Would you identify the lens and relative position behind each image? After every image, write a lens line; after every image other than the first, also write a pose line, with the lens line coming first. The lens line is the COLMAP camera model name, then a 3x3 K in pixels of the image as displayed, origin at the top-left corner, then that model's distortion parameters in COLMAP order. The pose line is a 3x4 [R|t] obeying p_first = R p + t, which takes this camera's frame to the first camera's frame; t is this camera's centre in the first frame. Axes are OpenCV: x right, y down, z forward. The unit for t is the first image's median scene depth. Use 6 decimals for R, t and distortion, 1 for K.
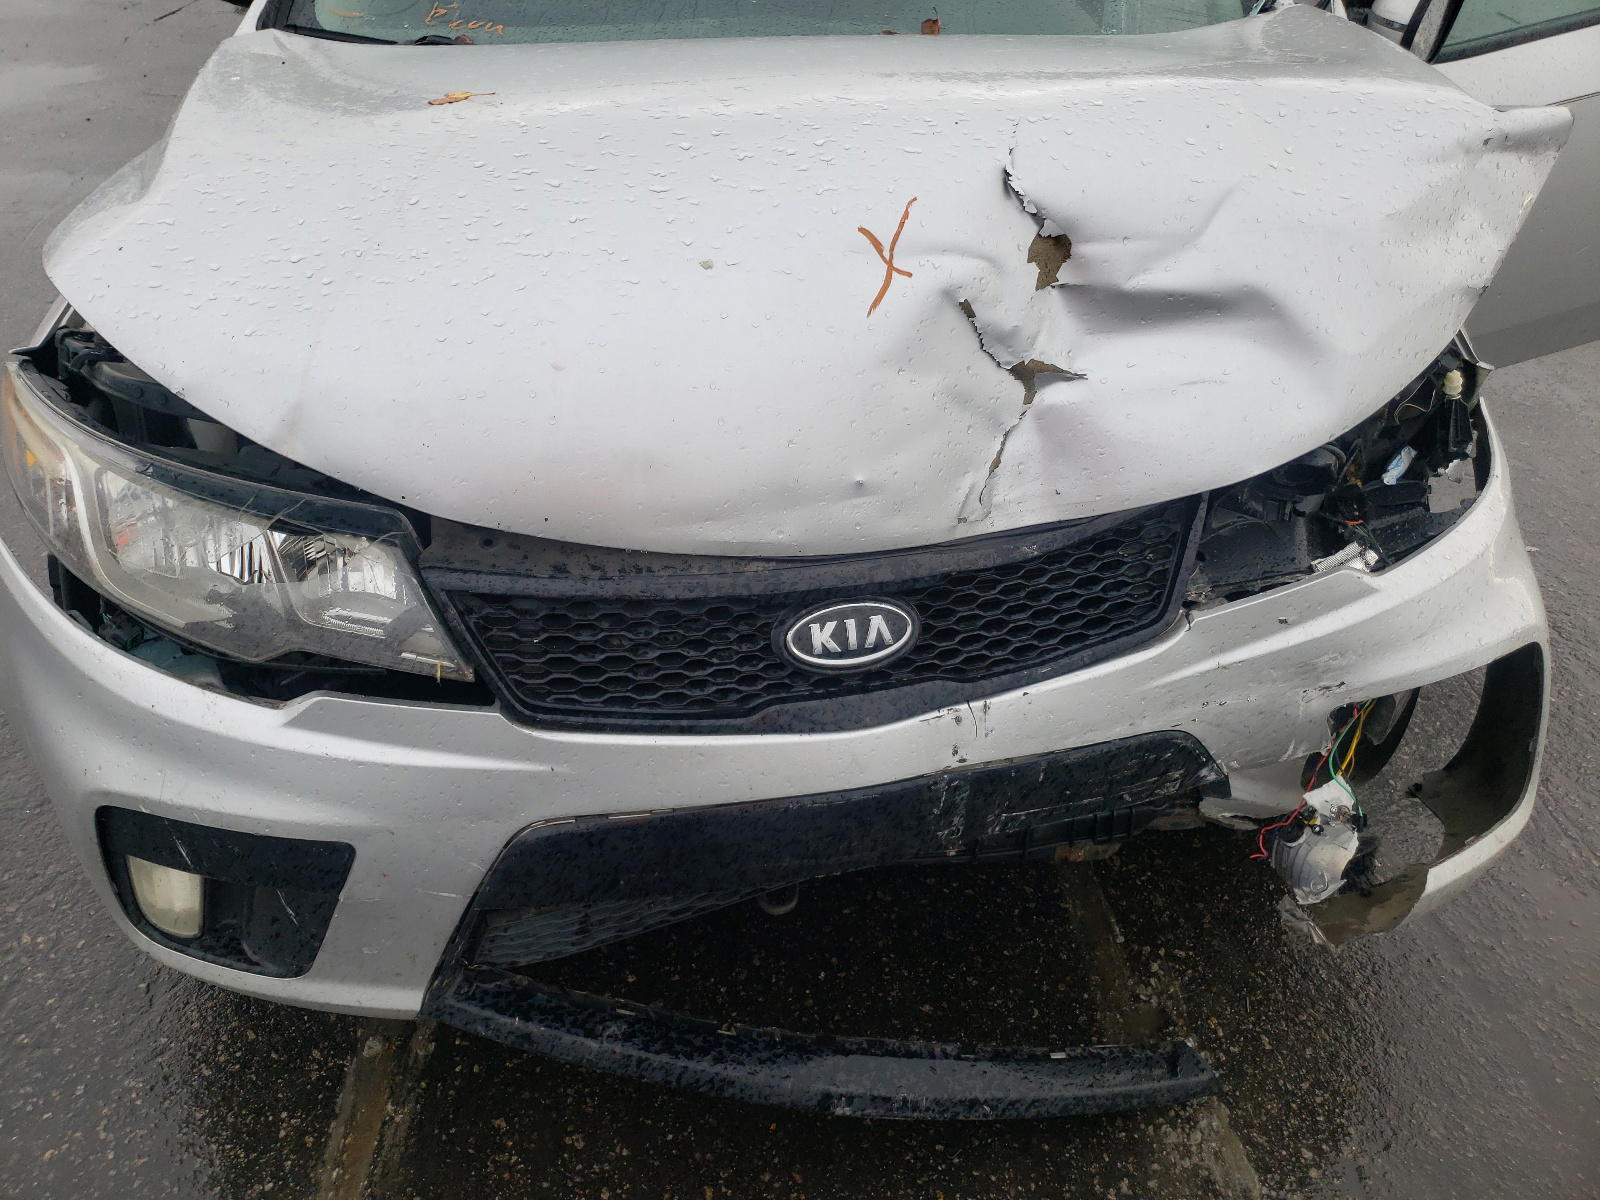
lens RADIAL K [[1204.5, 0, 789.1], [0, 1204.5, 601.4], [0, 0, 1]] dist [-0.022421, 0.026340]
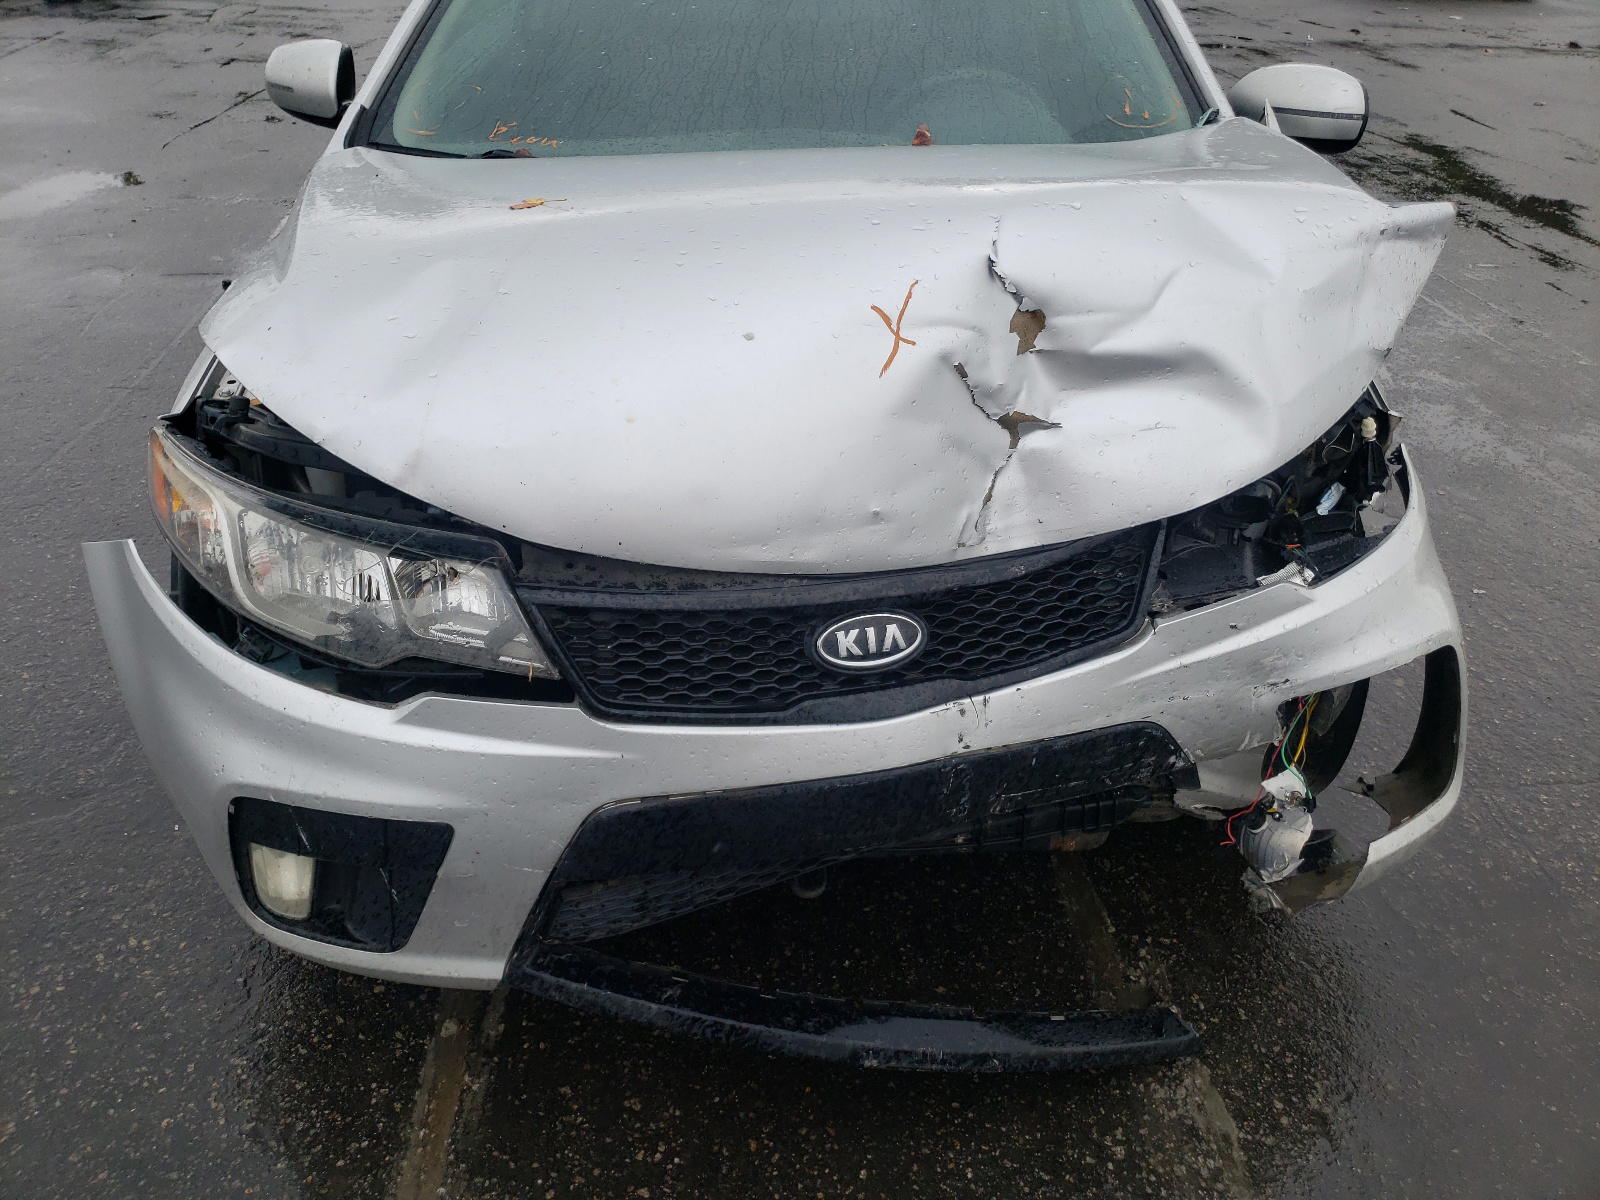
lens RADIAL K [[1204.5, 0, 804.8], [0, 1204.5, 599.9], [0, 0, 1]] dist [-0.022421, 0.026340]
pose [[0.999786, -0.015126, 0.014106, -0.027453], [0.016060, 0.997511, -0.068654, 0.061655], [-0.013032, 0.068866, 0.997541, -0.173598]]
